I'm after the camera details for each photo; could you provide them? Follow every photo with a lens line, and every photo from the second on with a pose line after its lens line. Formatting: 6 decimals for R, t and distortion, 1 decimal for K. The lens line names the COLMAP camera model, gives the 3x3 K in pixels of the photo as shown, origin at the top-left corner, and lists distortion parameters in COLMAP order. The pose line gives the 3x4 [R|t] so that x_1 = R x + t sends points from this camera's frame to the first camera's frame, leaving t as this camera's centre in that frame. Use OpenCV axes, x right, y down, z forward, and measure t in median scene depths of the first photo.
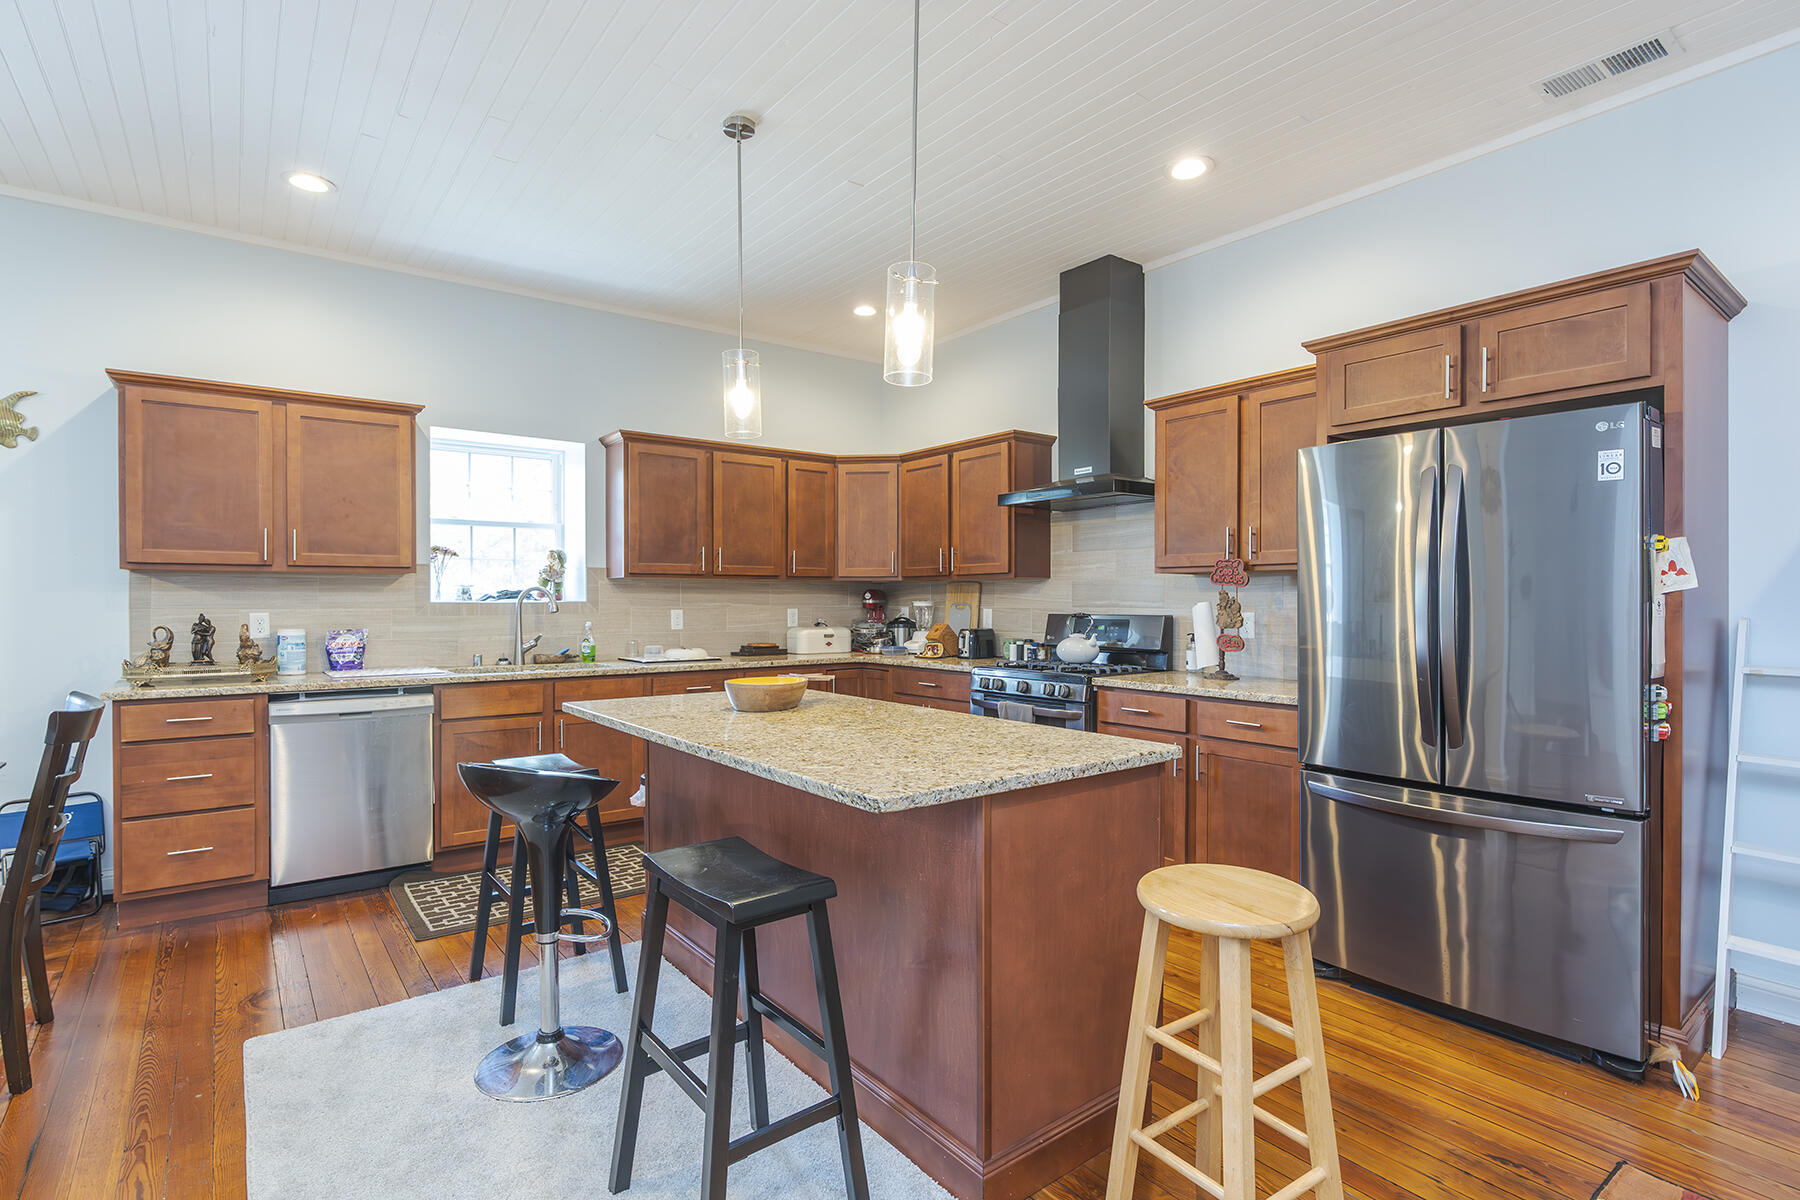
lens RADIAL K [[870.1, 0, 894.6], [0, 870.1, 598.6], [0, 0, 1]] dist [-0.014742, -0.000229]
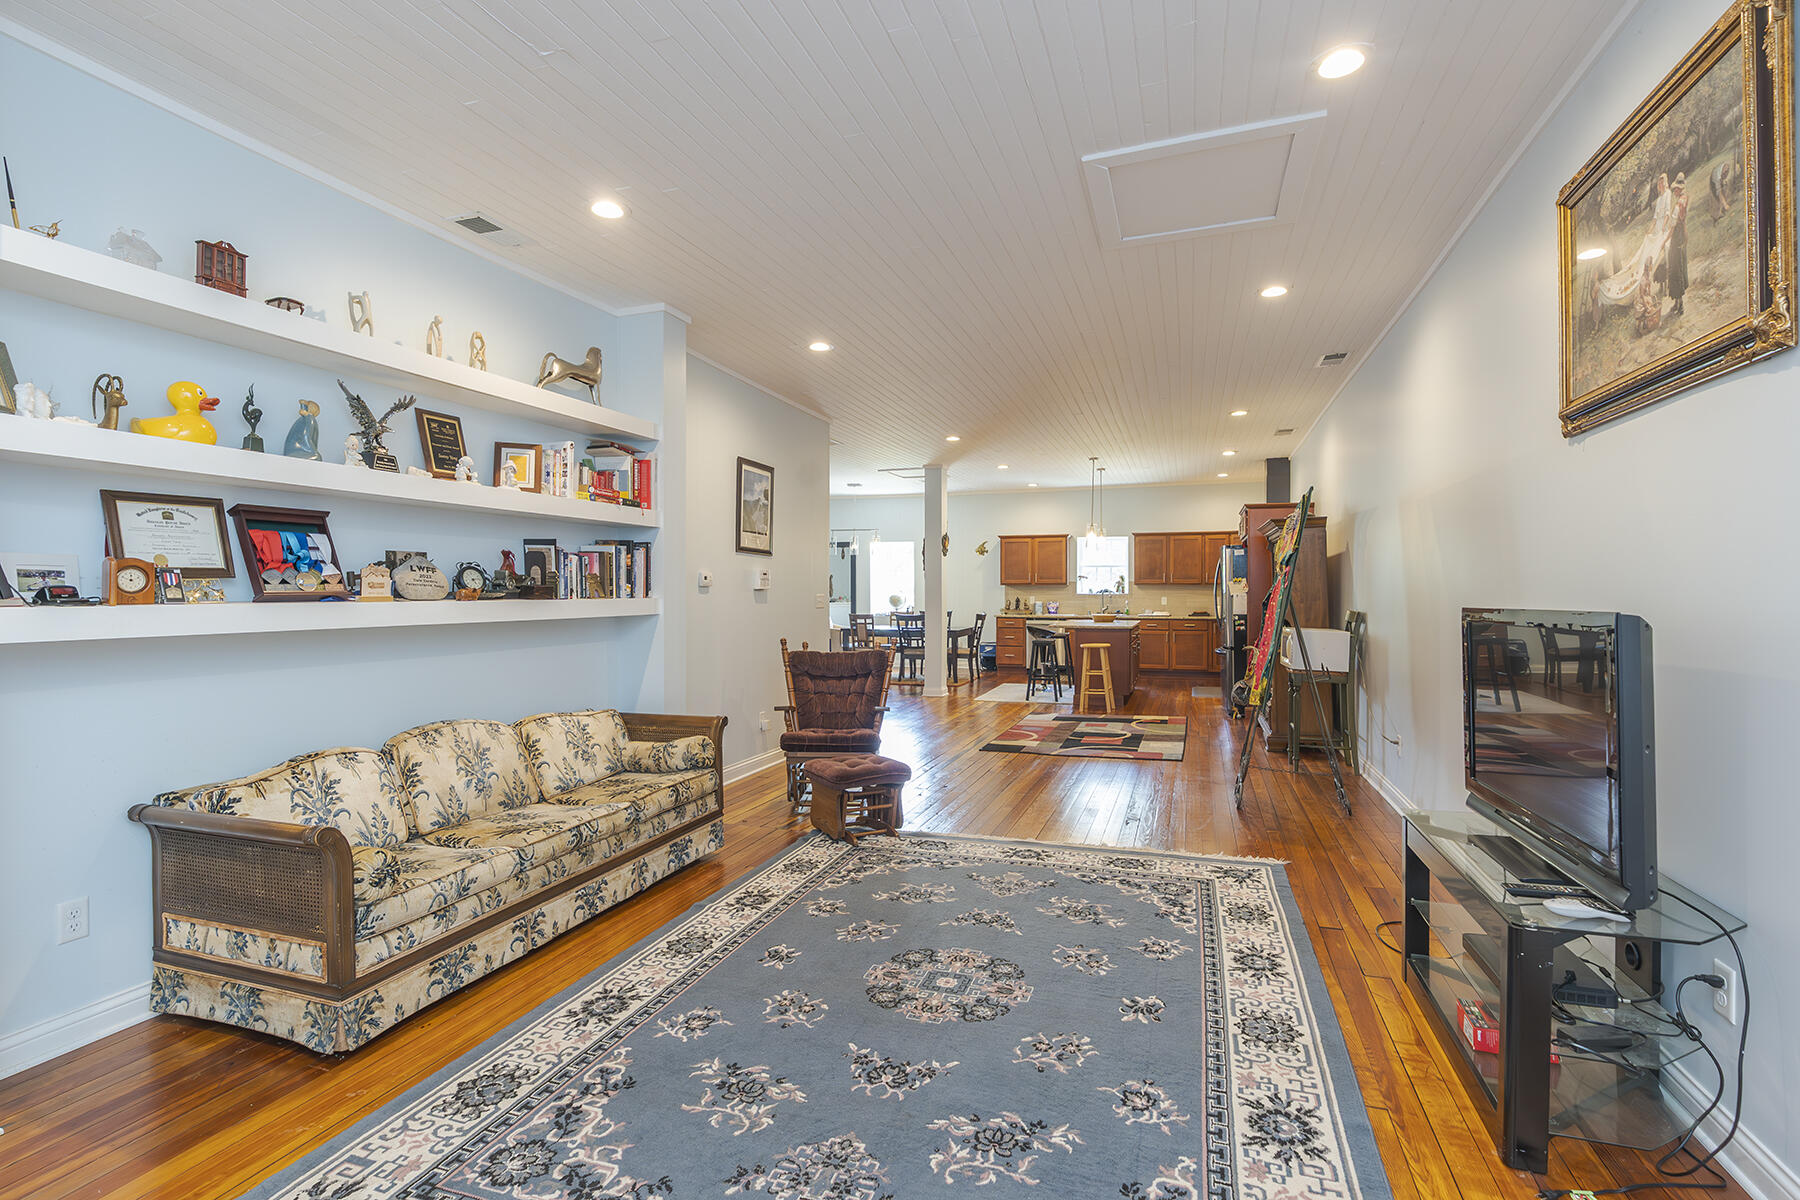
lens RADIAL K [[830.2, 0, 897.9], [0, 830.2, 597.6], [0, 0, 1]] dist [0.001513, 0.000157]
pose [[0.548404, 0.002724, -0.836209, 1.641817], [-0.001366, 0.999996, 0.002361, 0.012126], [0.836212, -0.000152, 0.548406, -1.205364]]
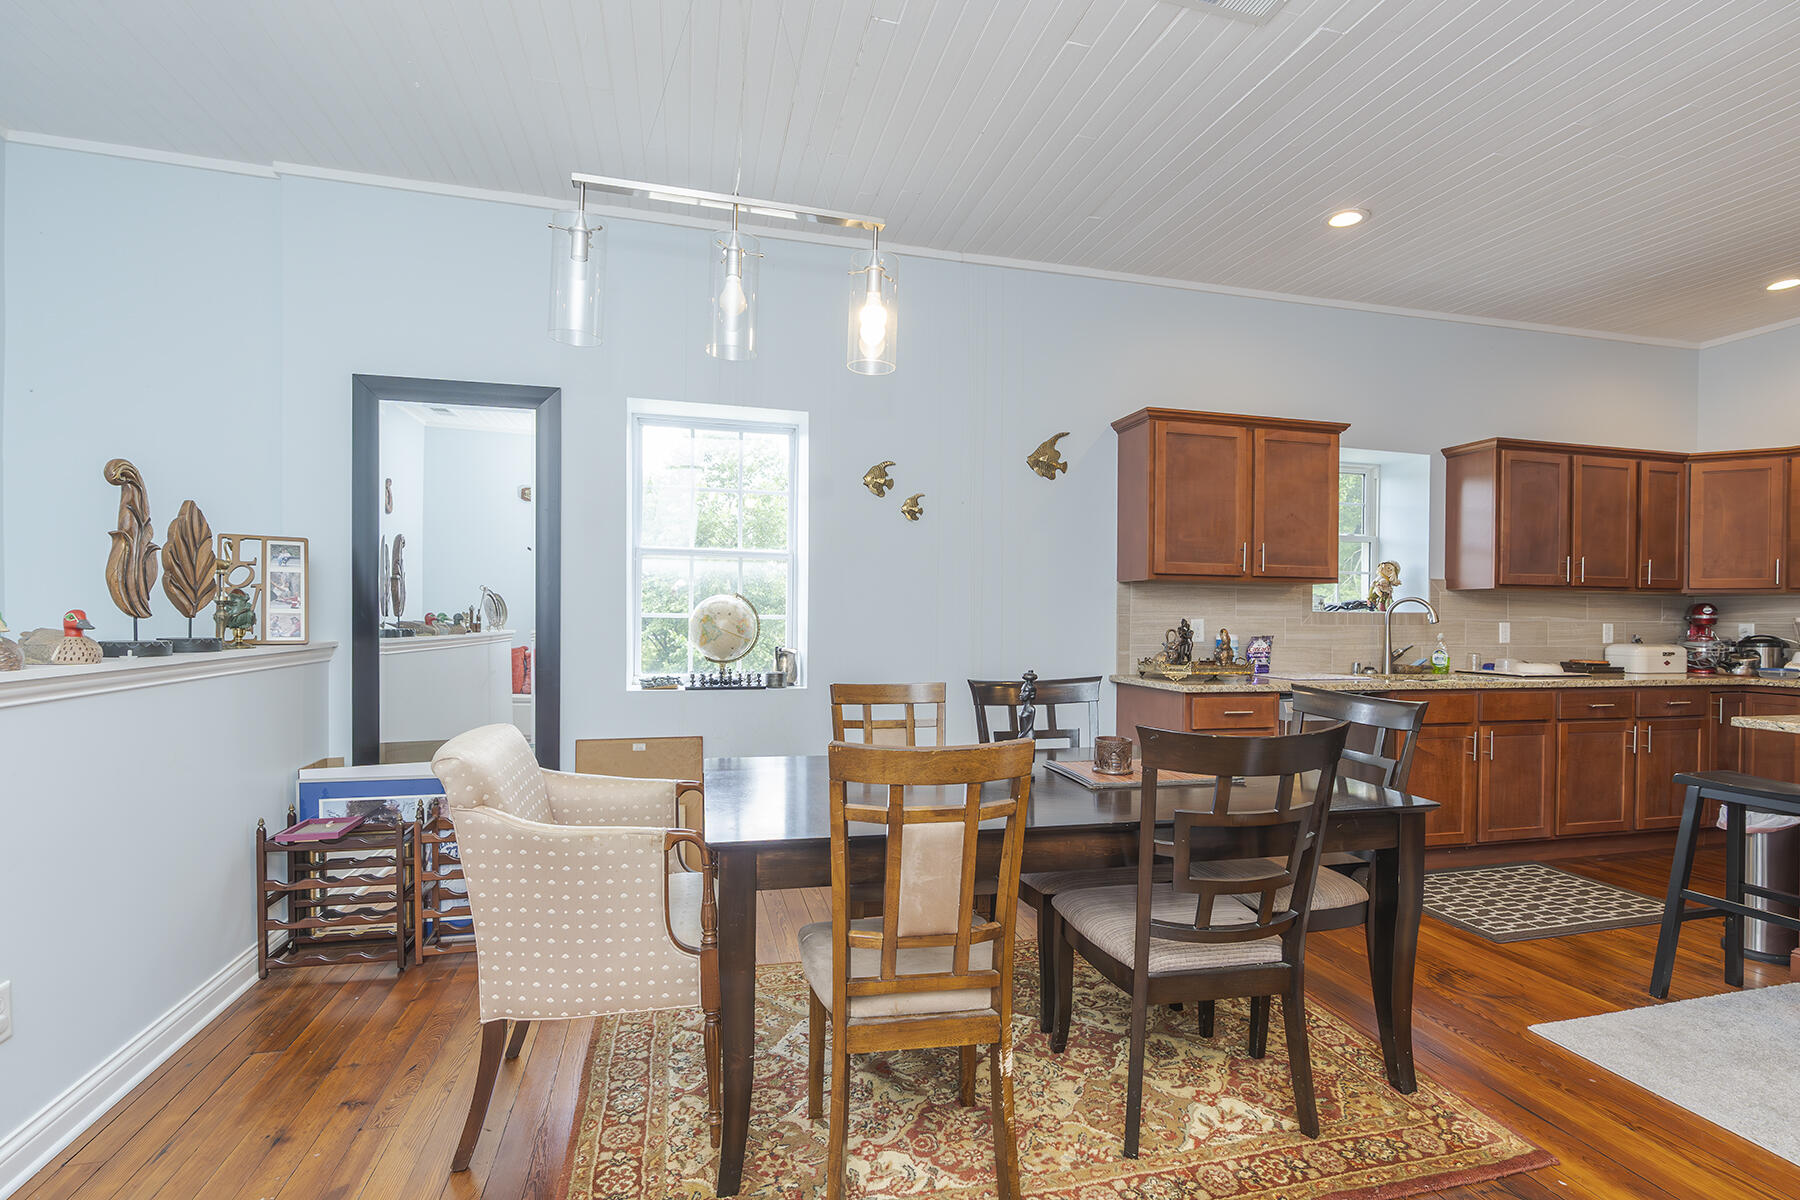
lens RADIAL K [[830.2, 0, 895.8], [0, 830.2, 614.8], [0, 0, 1]] dist [0.001513, 0.000157]
pose [[0.922302, 0.011652, -0.386294, -0.618837], [-0.011794, 0.999928, 0.002004, 0.012192], [0.386289, 0.002708, 0.922374, -0.131856]]
